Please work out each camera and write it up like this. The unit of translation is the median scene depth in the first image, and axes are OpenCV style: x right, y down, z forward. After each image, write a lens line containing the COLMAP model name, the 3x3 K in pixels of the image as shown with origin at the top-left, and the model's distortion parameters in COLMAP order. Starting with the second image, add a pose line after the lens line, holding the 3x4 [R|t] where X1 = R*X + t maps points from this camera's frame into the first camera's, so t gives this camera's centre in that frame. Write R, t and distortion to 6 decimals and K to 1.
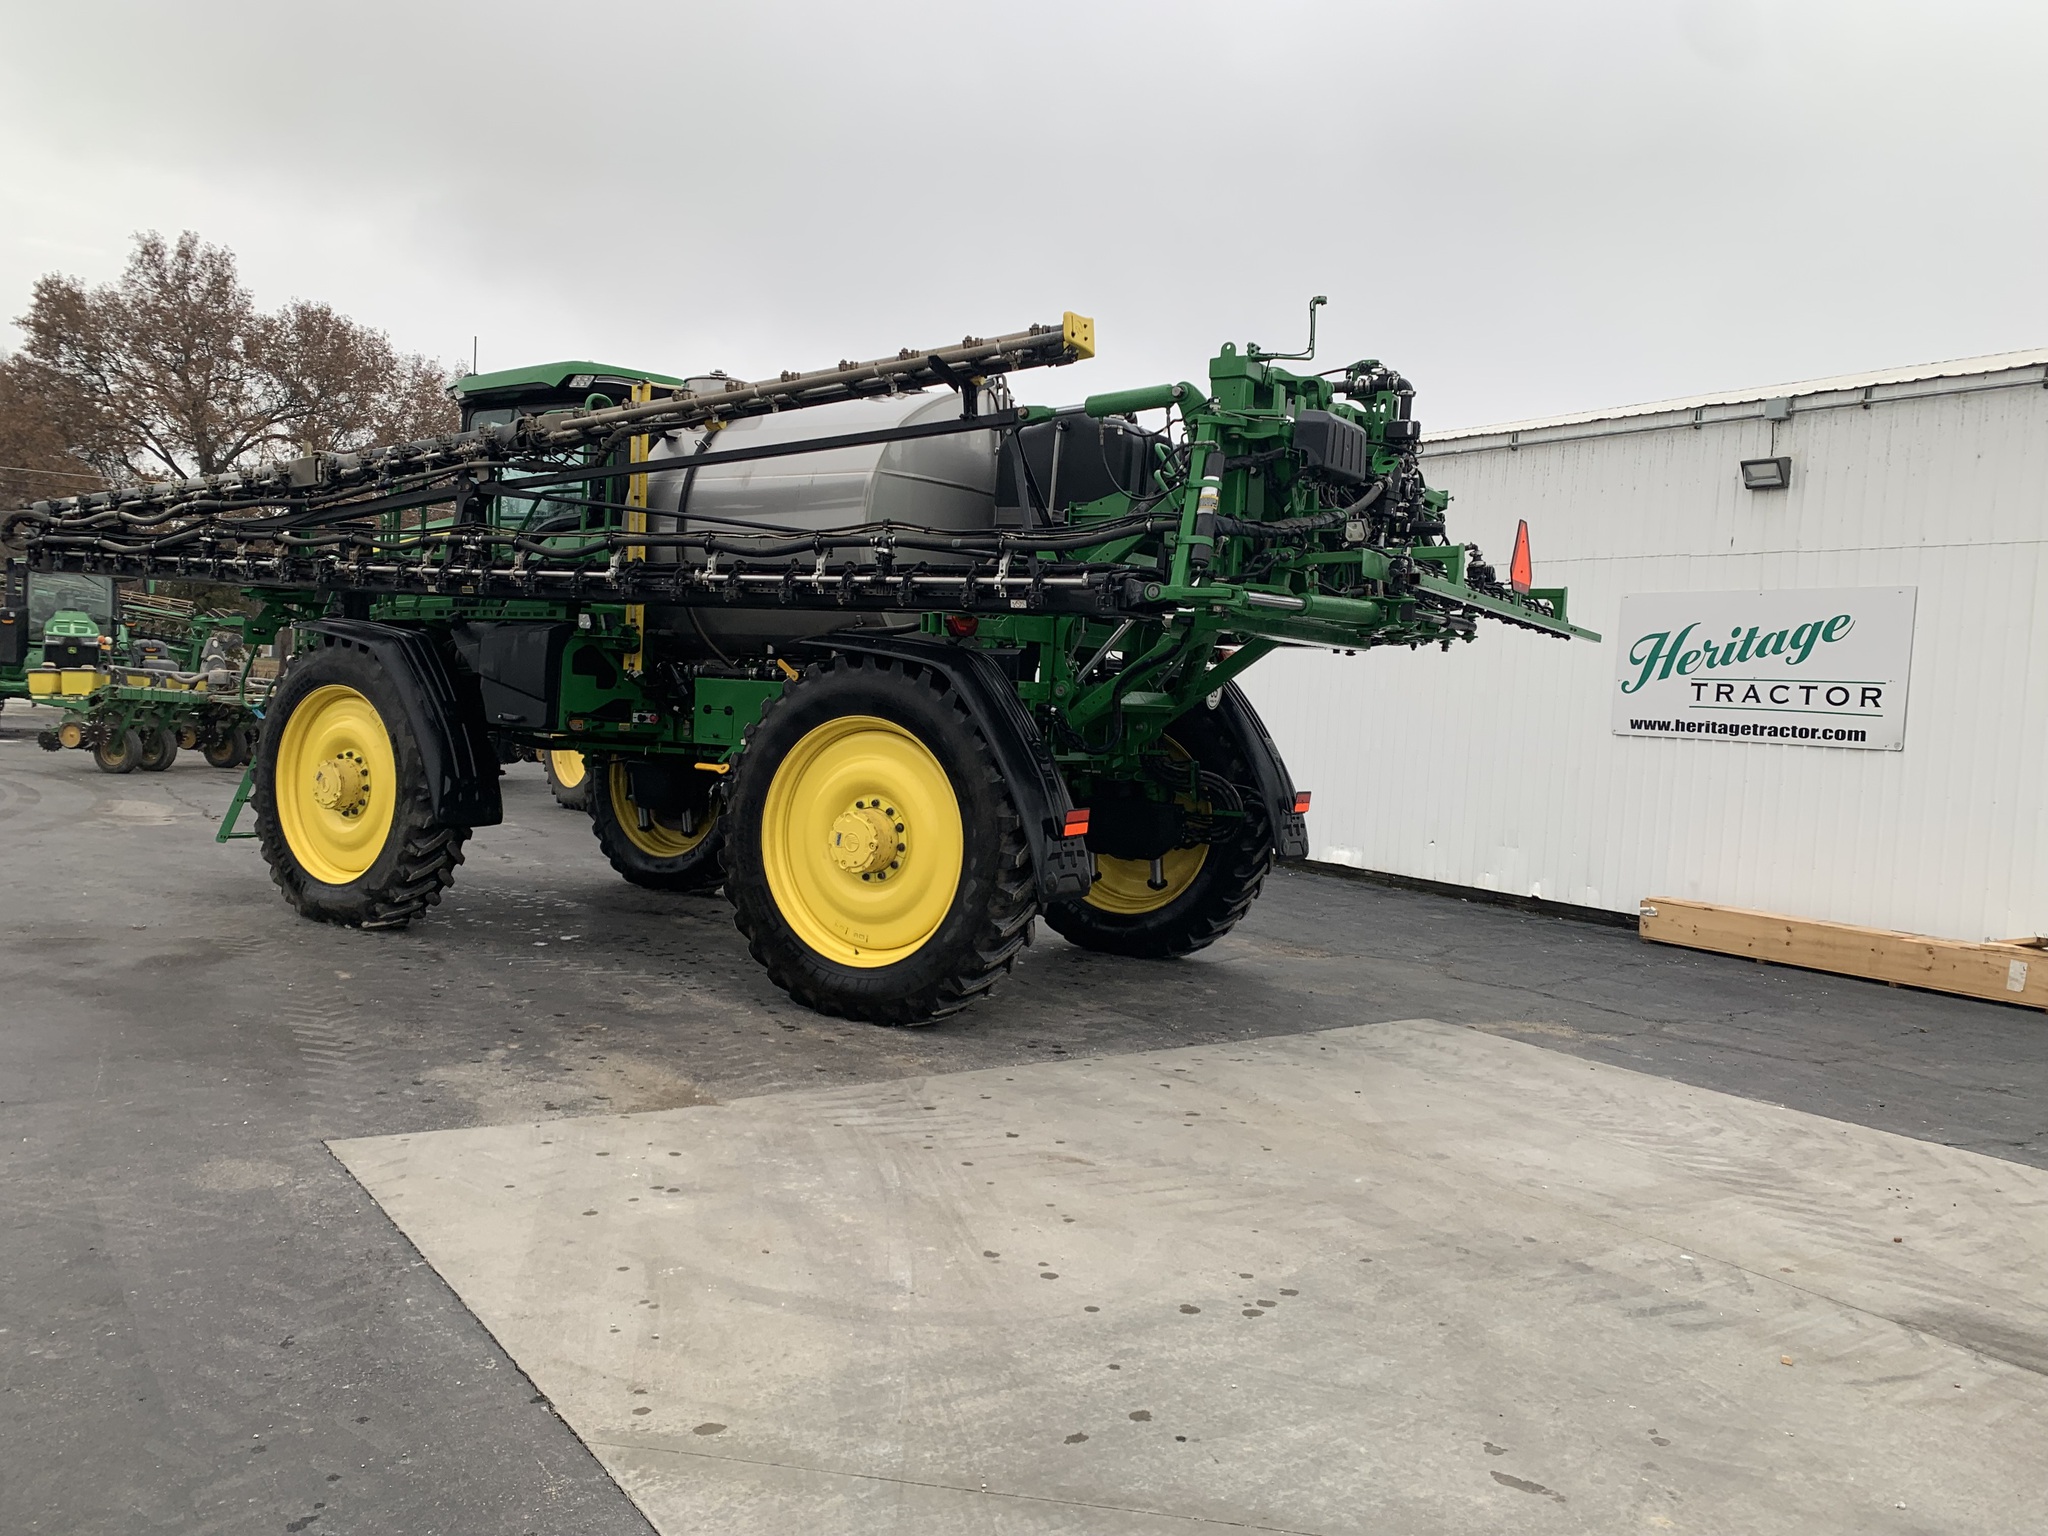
lens RADIAL K [[1624.0, 0, 1010.3], [0, 1624.0, 767.9], [0, 0, 1]] dist [0.001421, 0.008125]
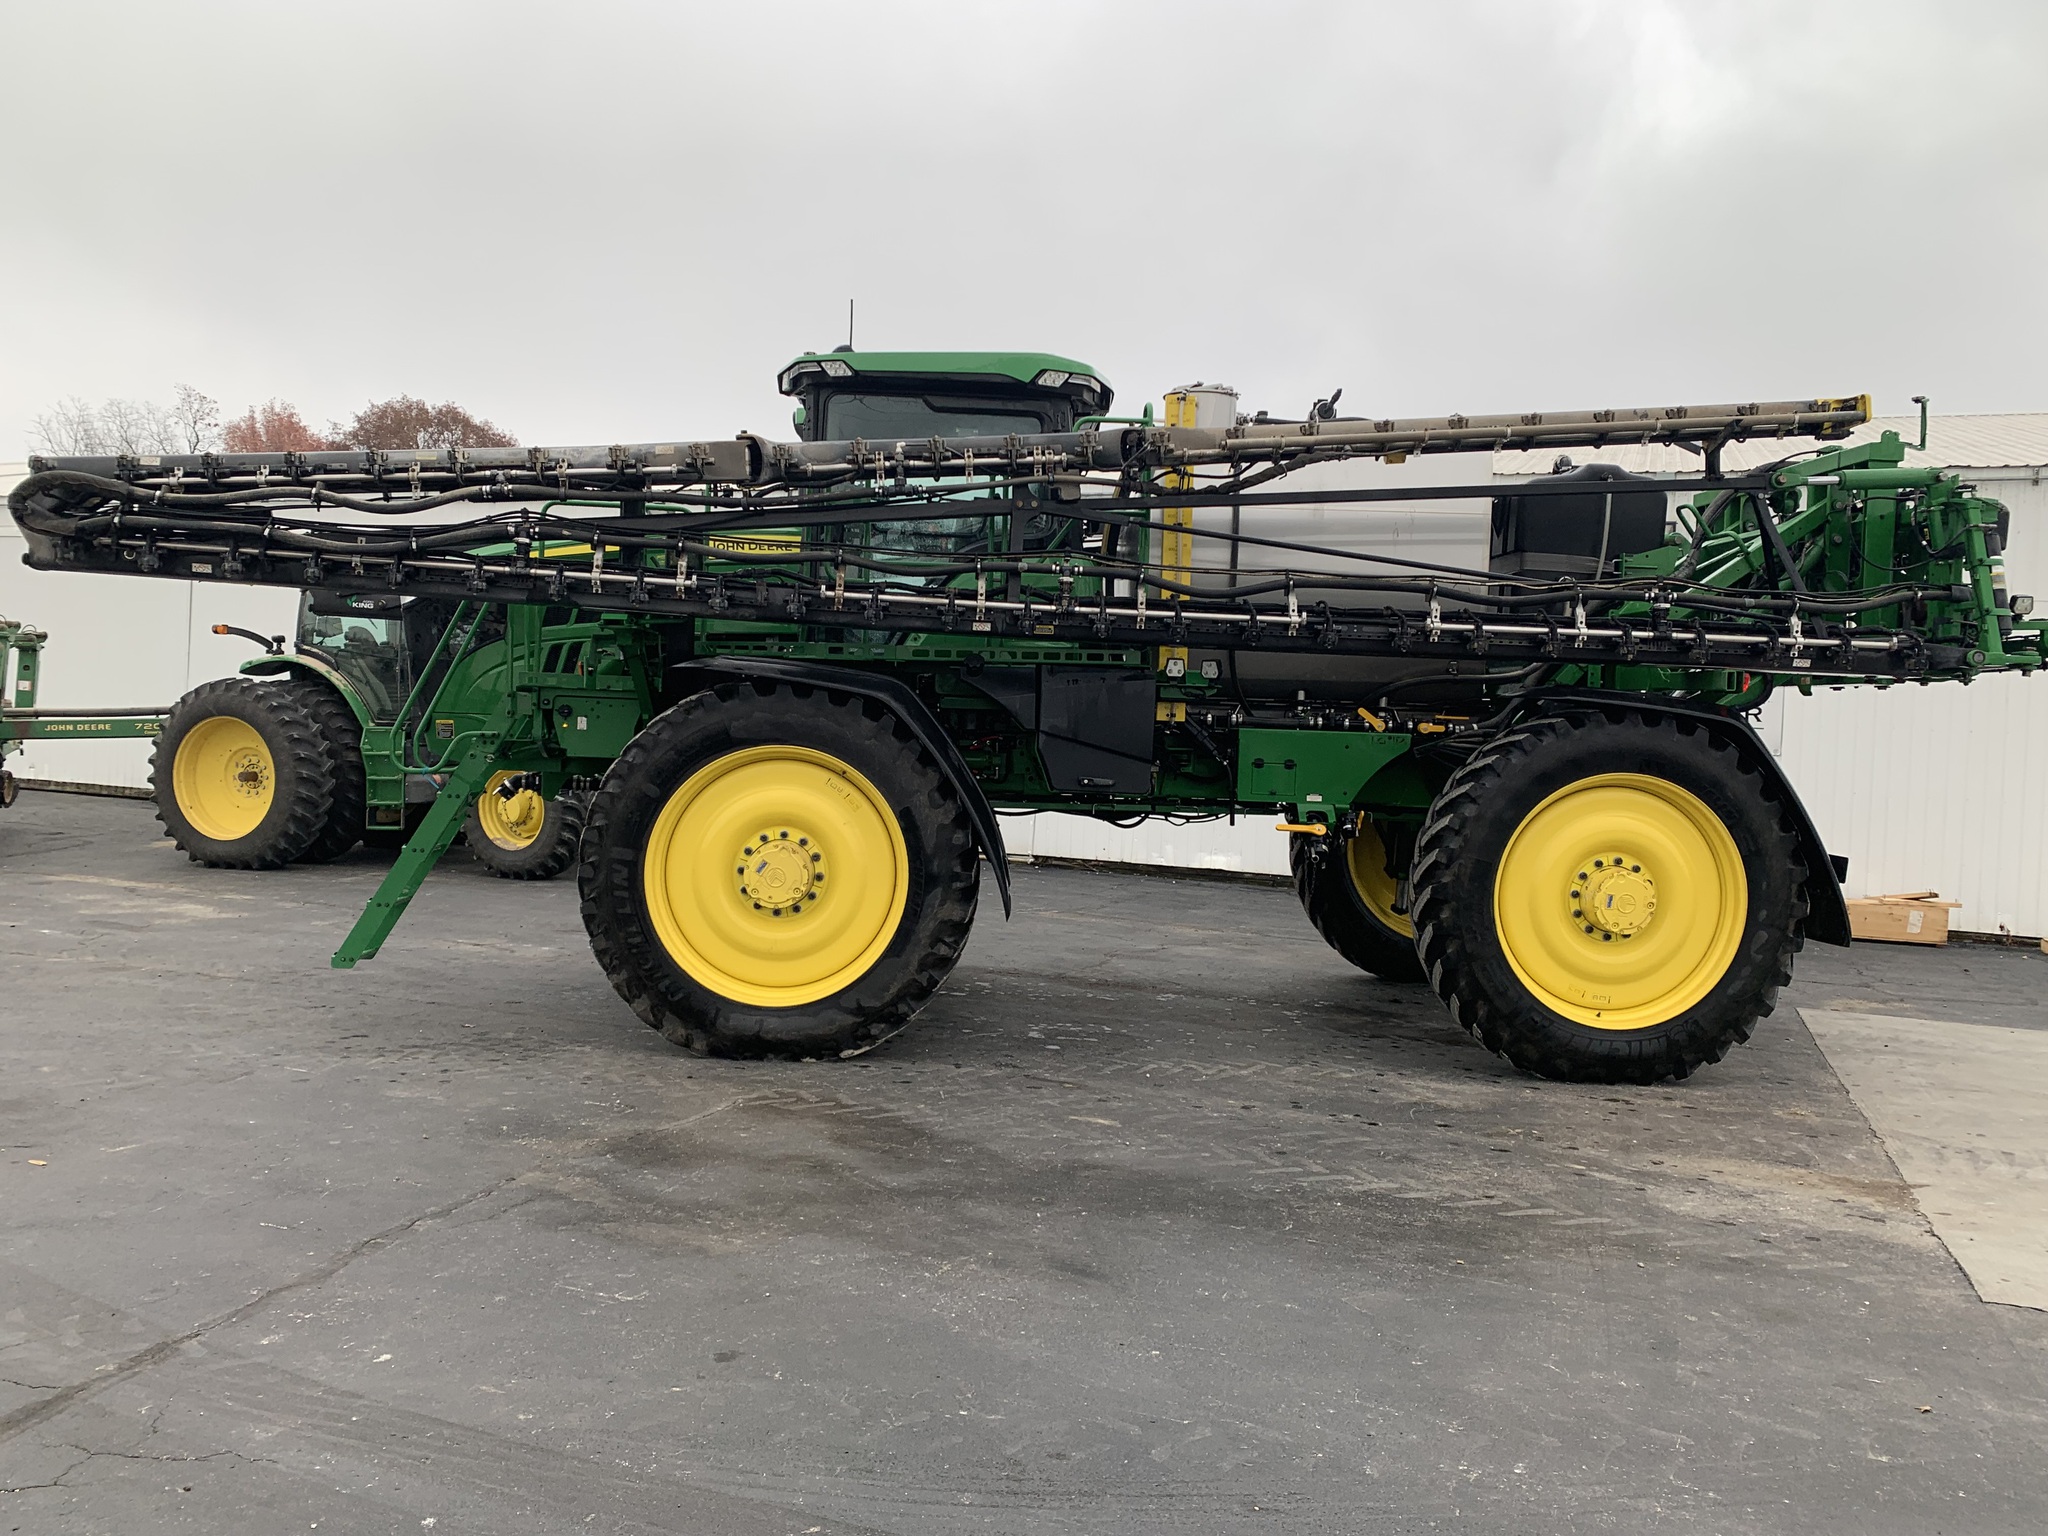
lens RADIAL K [[1549.2, 0, 1023.2], [0, 1549.2, 759.0], [0, 0, 1]] dist [0.043844, -0.007797]
pose [[0.830974, -0.036131, 0.555137, -0.784205], [0.029644, 0.999347, 0.020669, -0.060905], [-0.555521, -0.000719, 0.831502, 0.358655]]
